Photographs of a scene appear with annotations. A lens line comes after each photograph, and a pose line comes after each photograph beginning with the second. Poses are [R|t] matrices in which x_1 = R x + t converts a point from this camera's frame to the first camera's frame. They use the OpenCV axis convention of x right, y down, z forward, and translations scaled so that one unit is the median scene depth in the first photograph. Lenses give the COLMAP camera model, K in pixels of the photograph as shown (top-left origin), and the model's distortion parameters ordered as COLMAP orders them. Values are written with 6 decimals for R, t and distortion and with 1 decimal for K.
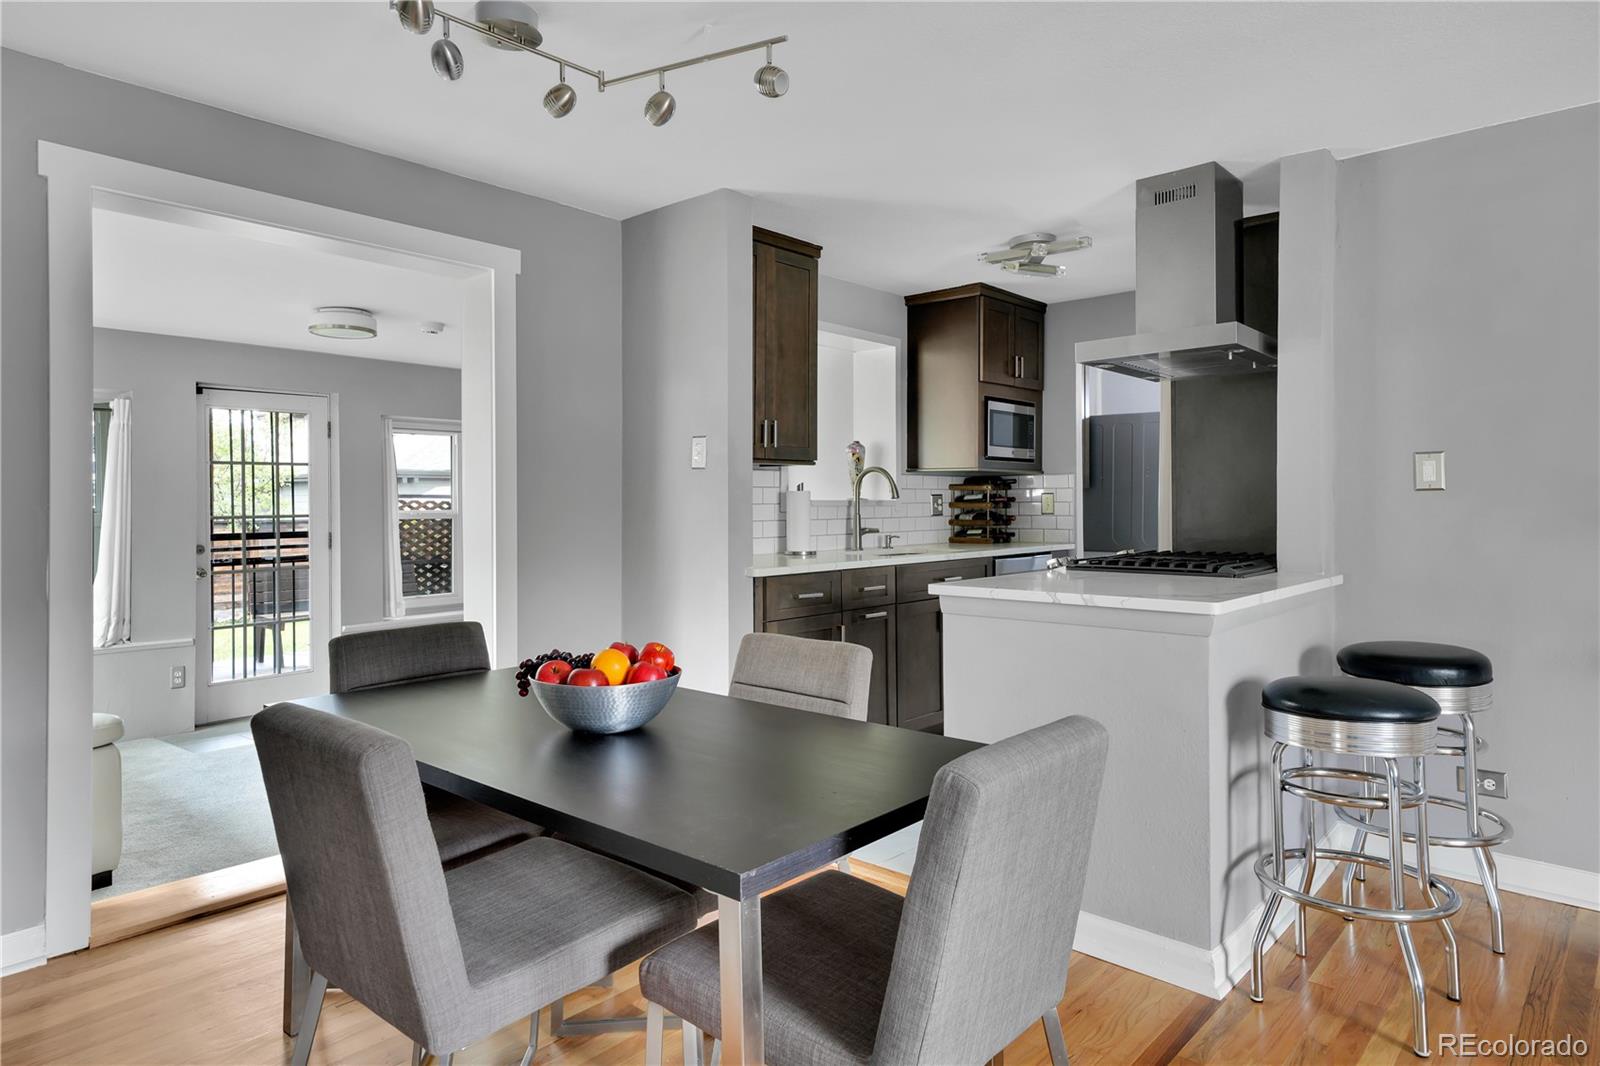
lens RADIAL K [[948.2, 0, 807.7], [0, 948.2, 491.0], [0, 0, 1]] dist [0.017688, 0.004960]
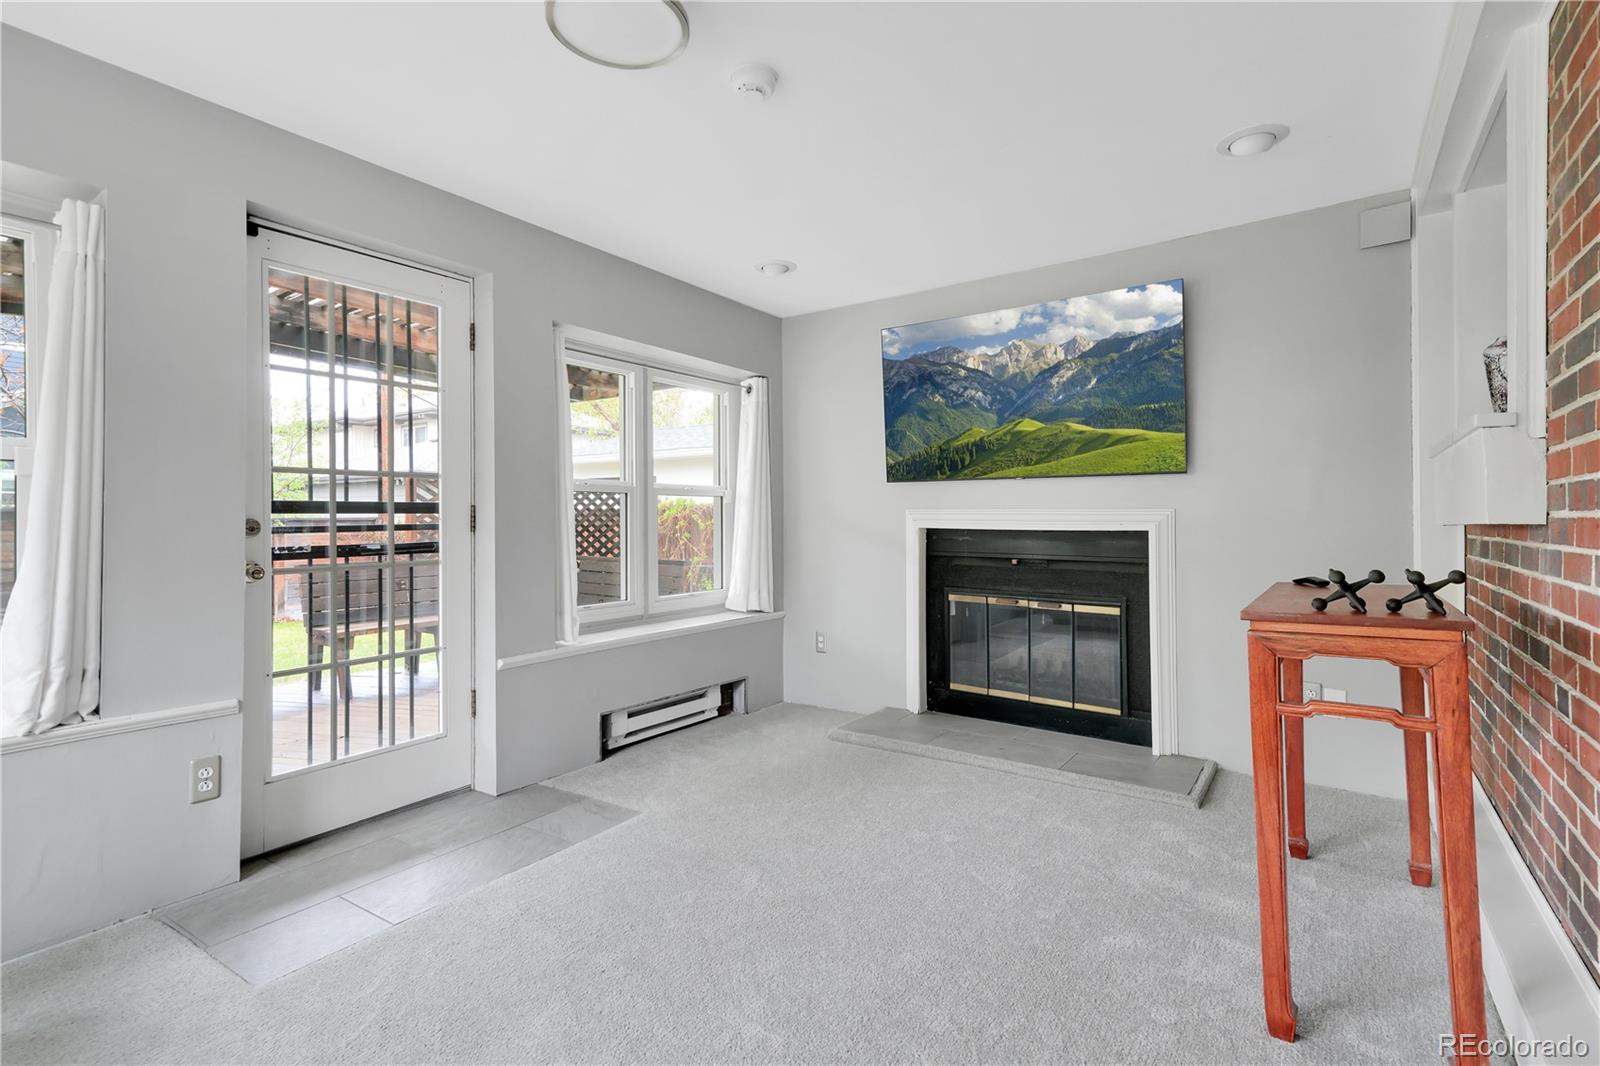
lens RADIAL K [[741.7, 0, 806.7], [0, 741.7, 510.3], [0, 0, 1]] dist [0.007627, 0.002442]
pose [[0.994808, 0.010906, 0.101182, -0.376053], [-0.011239, 0.999933, 0.002719, 0.047786], [-0.101146, -0.003842, 0.994864, 0.564953]]
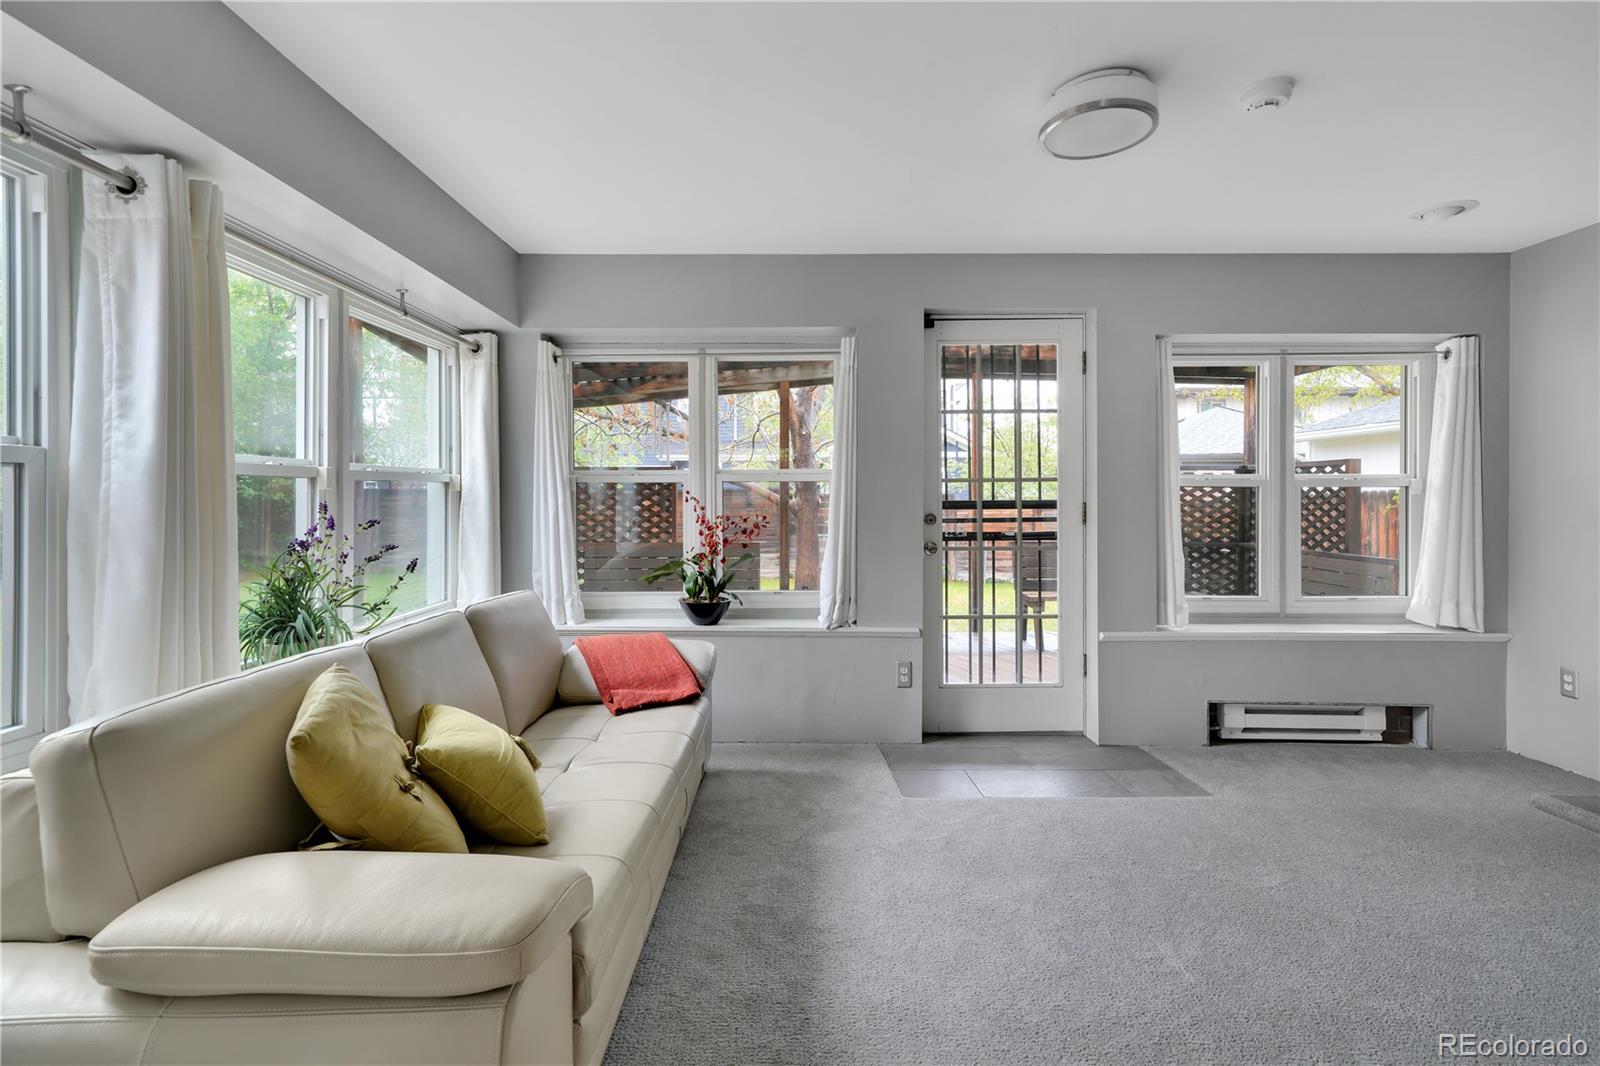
lens RADIAL K [[741.7, 0, 789.6], [0, 741.7, 499.1], [0, 0, 1]] dist [0.007627, 0.002442]
pose [[0.649281, 0.013168, -0.760435, -0.237060], [0.005309, 0.999747, 0.021845, 0.030257], [0.760530, -0.018221, 0.649047, 0.505906]]
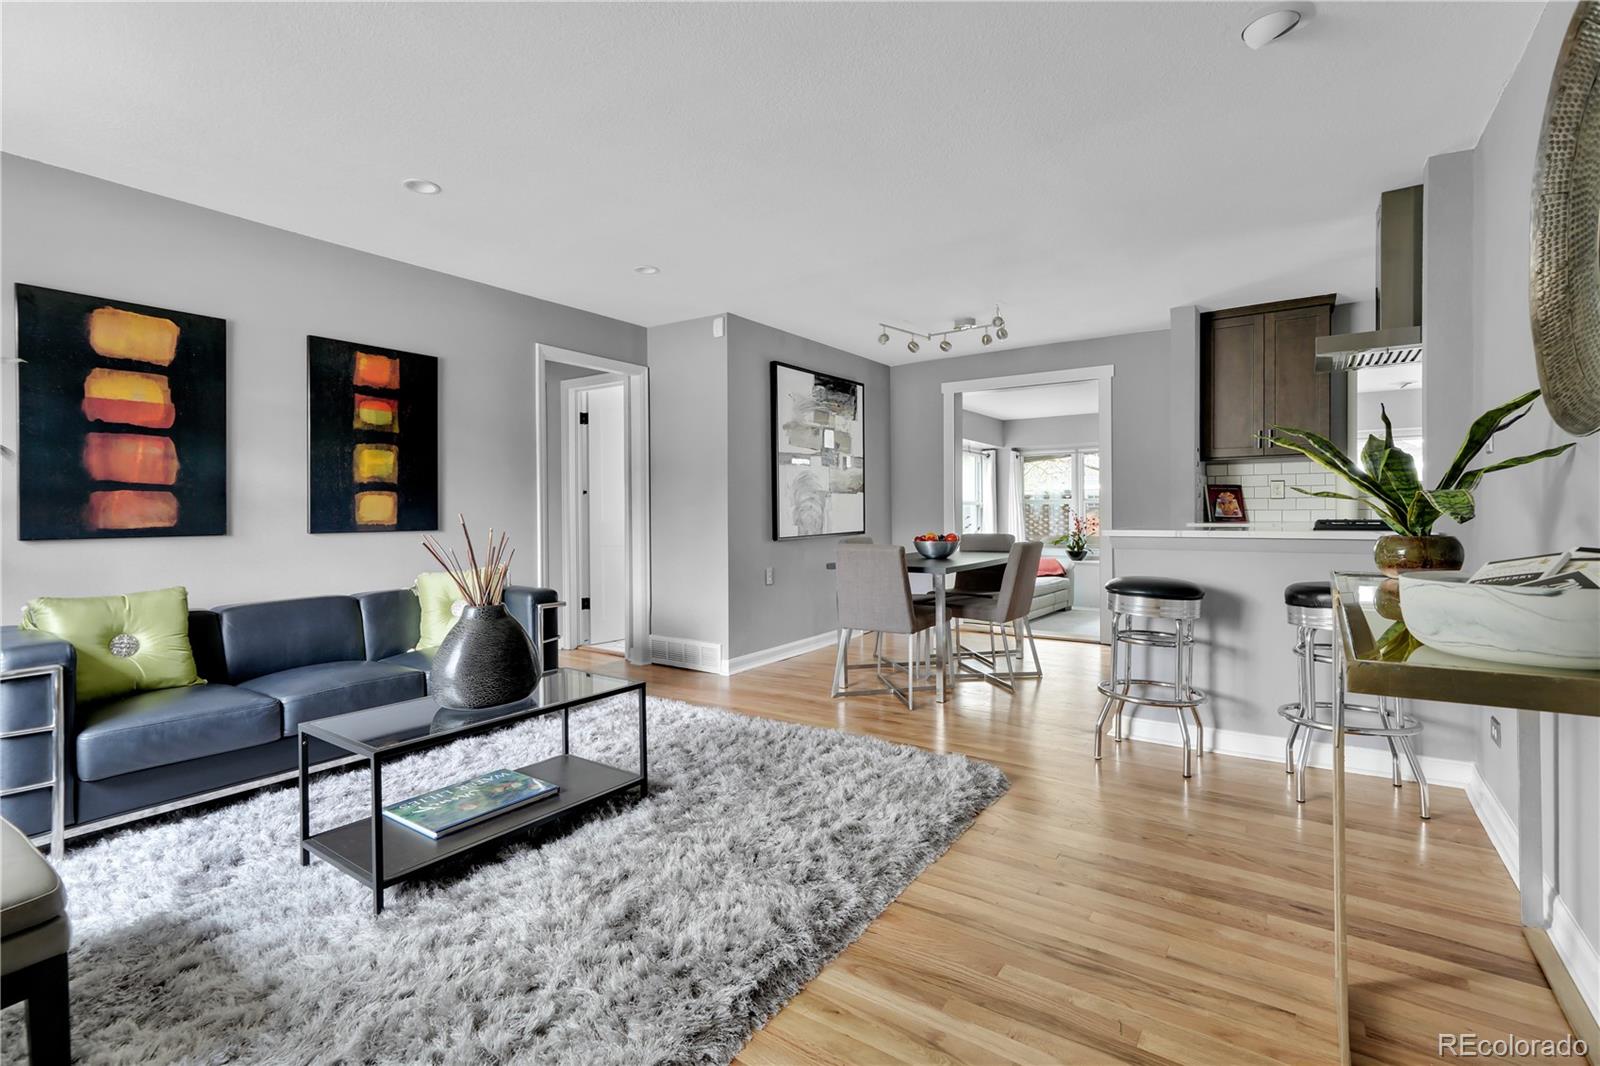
lens RADIAL K [[741.7, 0, 796.2], [0, 741.7, 517.8], [0, 0, 1]] dist [0.007627, 0.002442]
pose [[0.114404, 0.013222, -0.993346, 0.746959], [0.019799, 0.999682, 0.015587, 0.022726], [0.993237, -0.021450, 0.114106, 0.084565]]
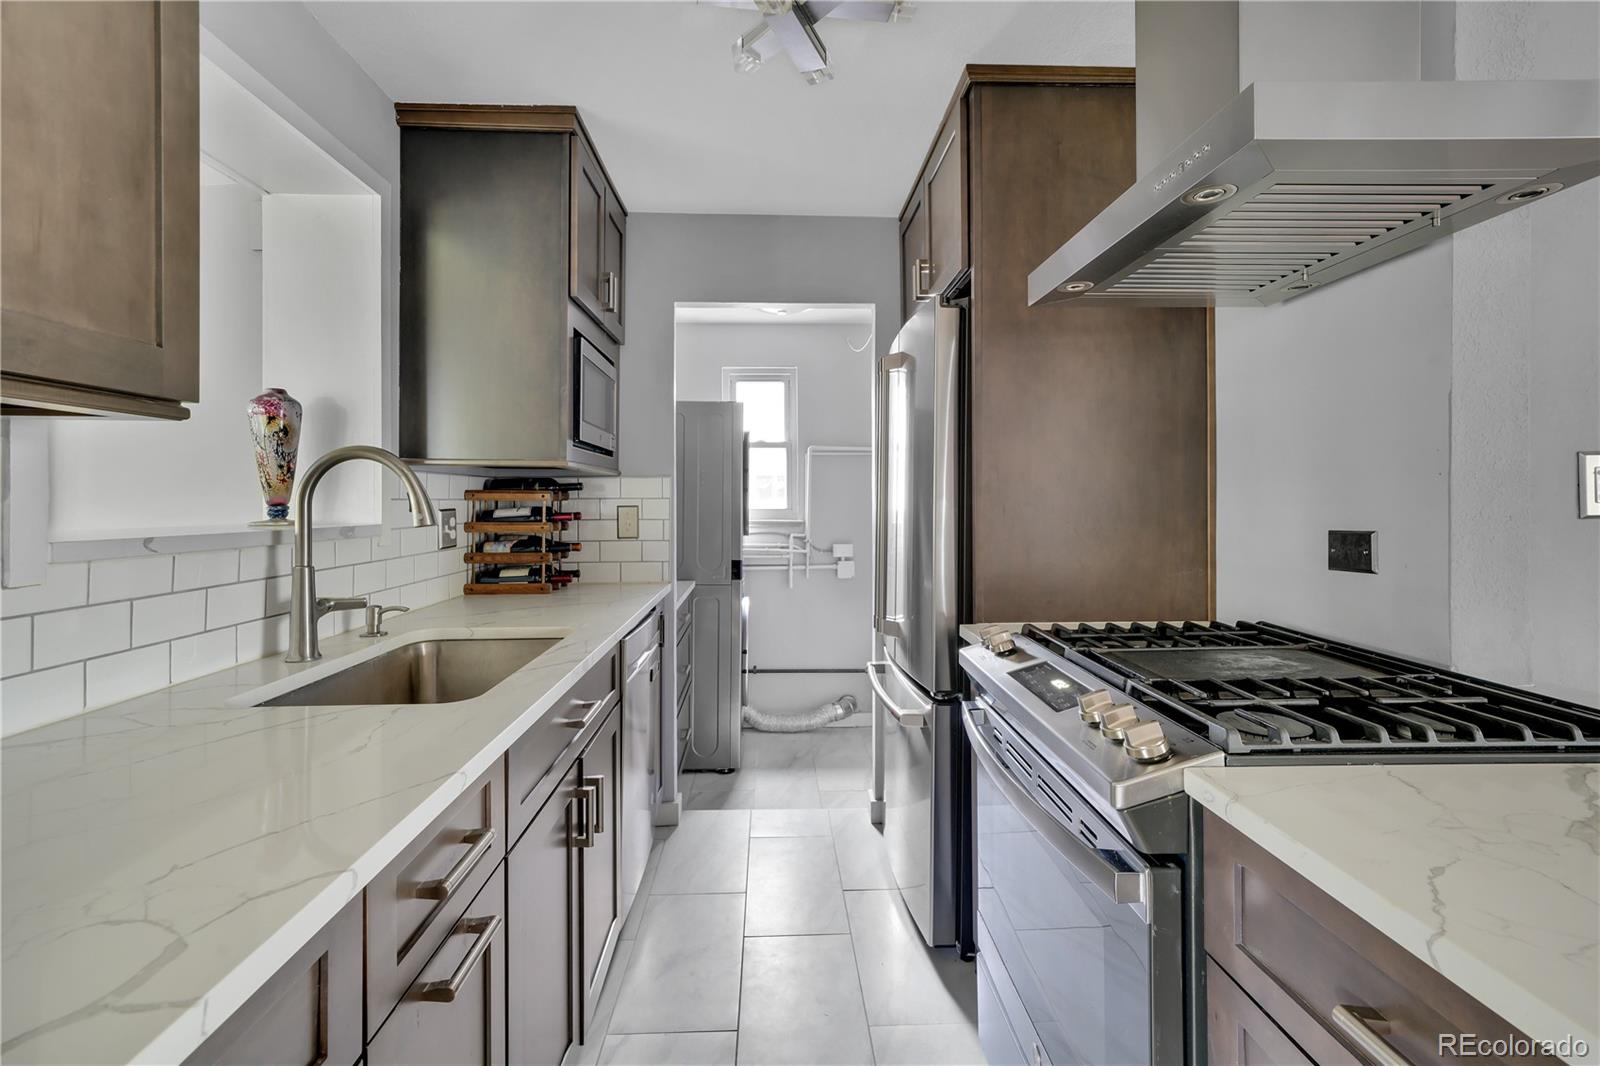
lens RADIAL K [[741.7, 0, 797.1], [0, 741.7, 502.8], [0, 0, 1]] dist [0.007627, 0.002442]
pose [[0.728894, 0.000219, 0.684627, -0.008014], [-0.008235, 0.999930, 0.008448, -0.004913], [-0.684577, -0.011795, 0.728845, 0.550098]]
